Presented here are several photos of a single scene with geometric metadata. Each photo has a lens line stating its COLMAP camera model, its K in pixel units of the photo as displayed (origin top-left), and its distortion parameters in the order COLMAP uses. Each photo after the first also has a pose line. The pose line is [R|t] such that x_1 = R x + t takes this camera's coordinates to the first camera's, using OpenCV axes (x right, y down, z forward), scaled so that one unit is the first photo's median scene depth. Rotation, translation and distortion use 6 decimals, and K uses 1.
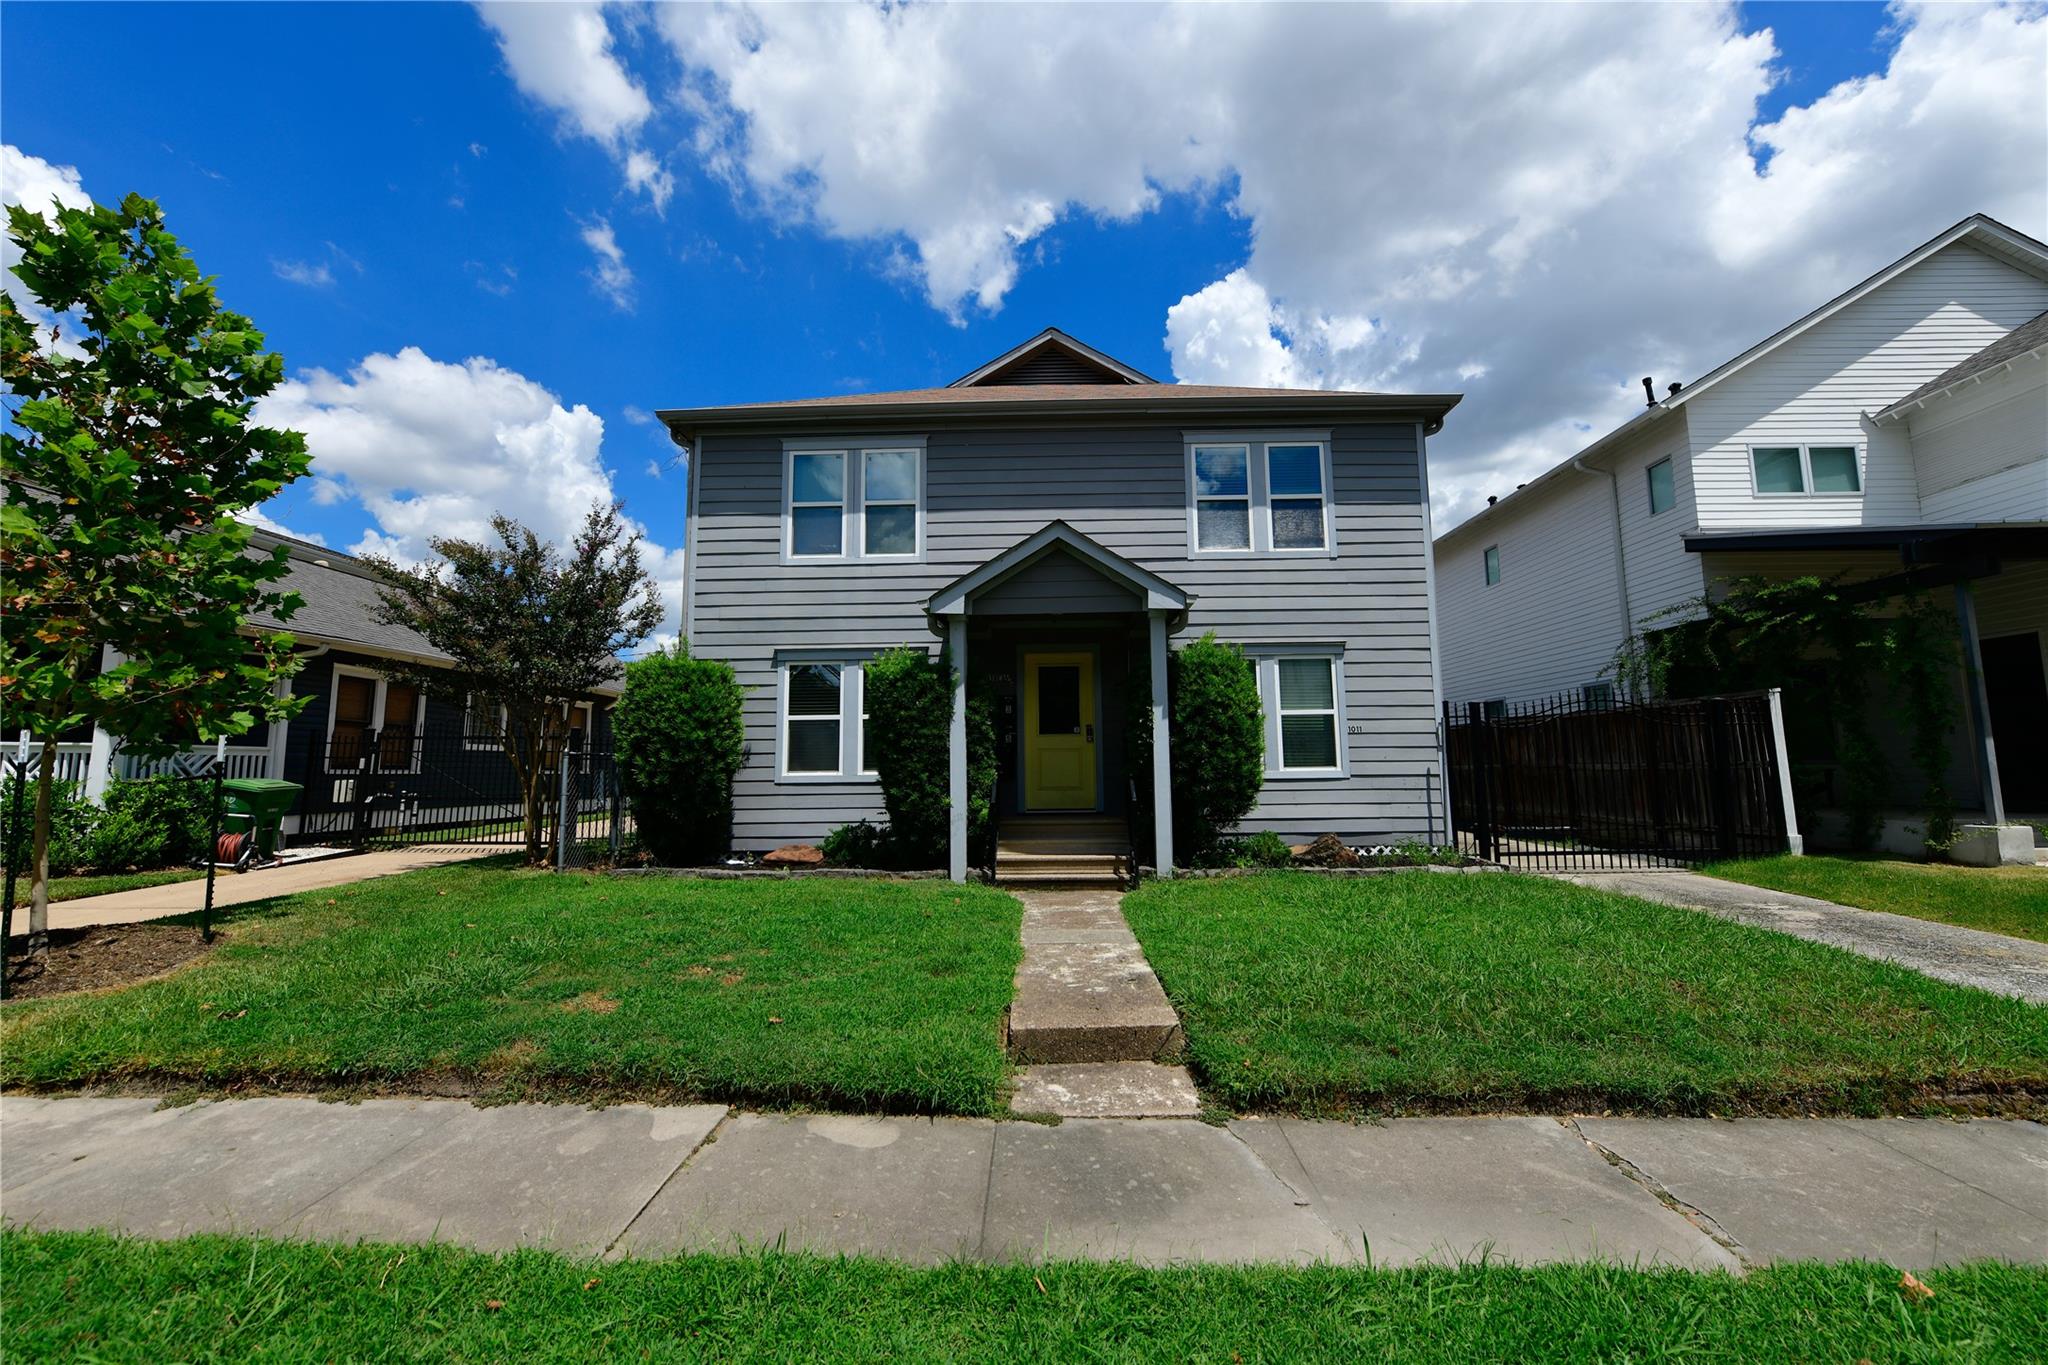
lens RADIAL K [[810.2, 0, 1036.1], [0, 810.2, 677.4], [0, 0, 1]] dist [-0.004669, -0.000049]
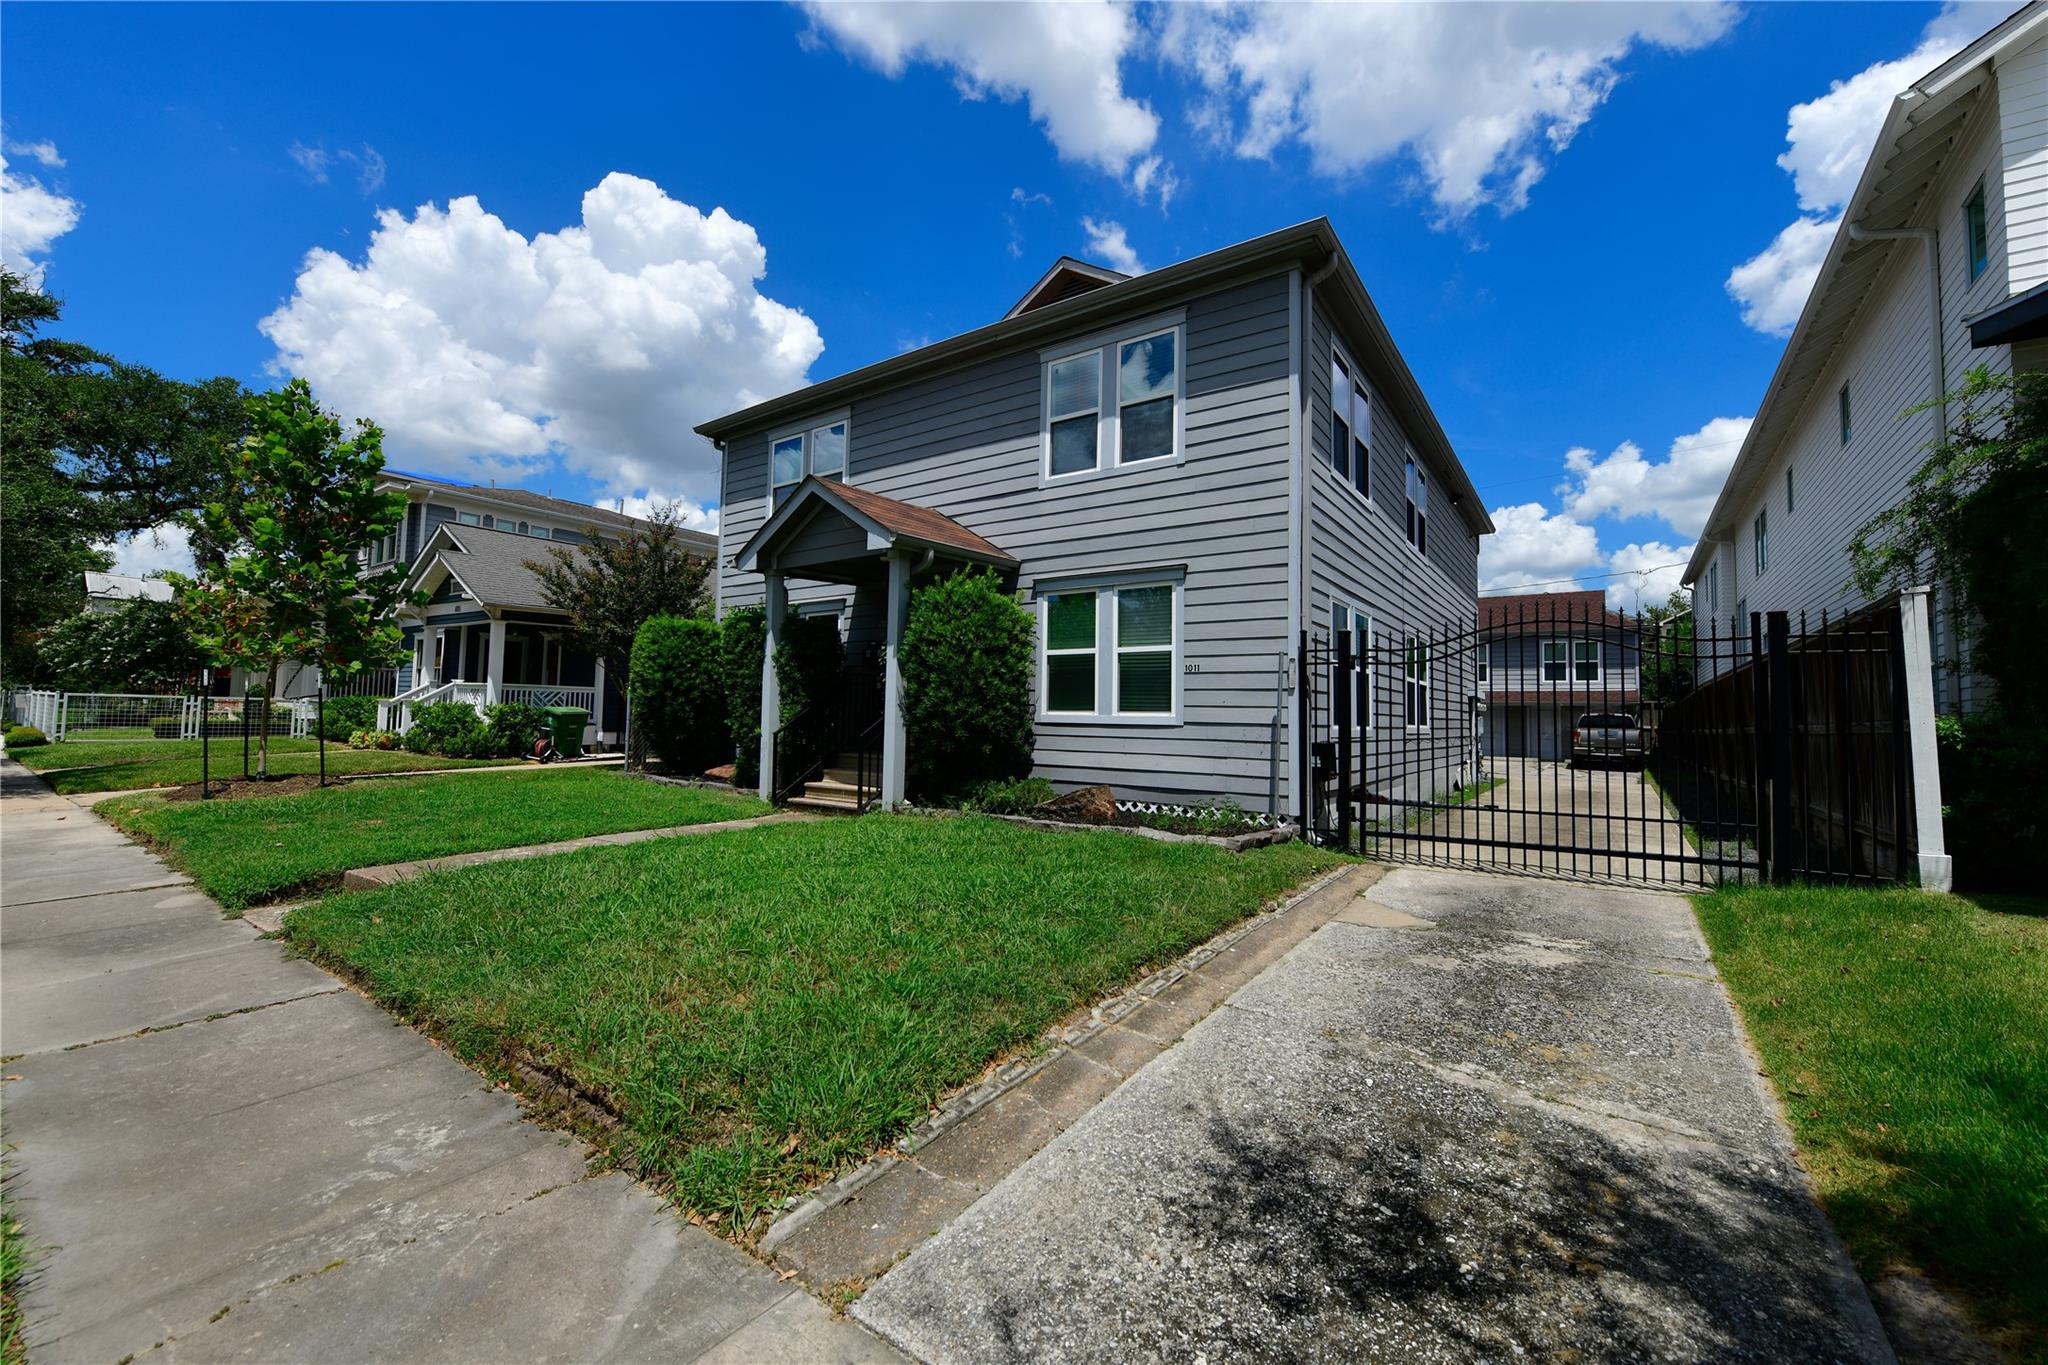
lens RADIAL K [[810.2, 0, 1039.2], [0, 810.2, 676.1], [0, 0, 1]] dist [-0.004669, -0.000049]
pose [[0.830965, -0.004405, -0.556307, 0.723532], [0.032169, 0.998676, 0.040144, 0.033302], [0.555393, -0.051254, 0.830007, 0.216029]]
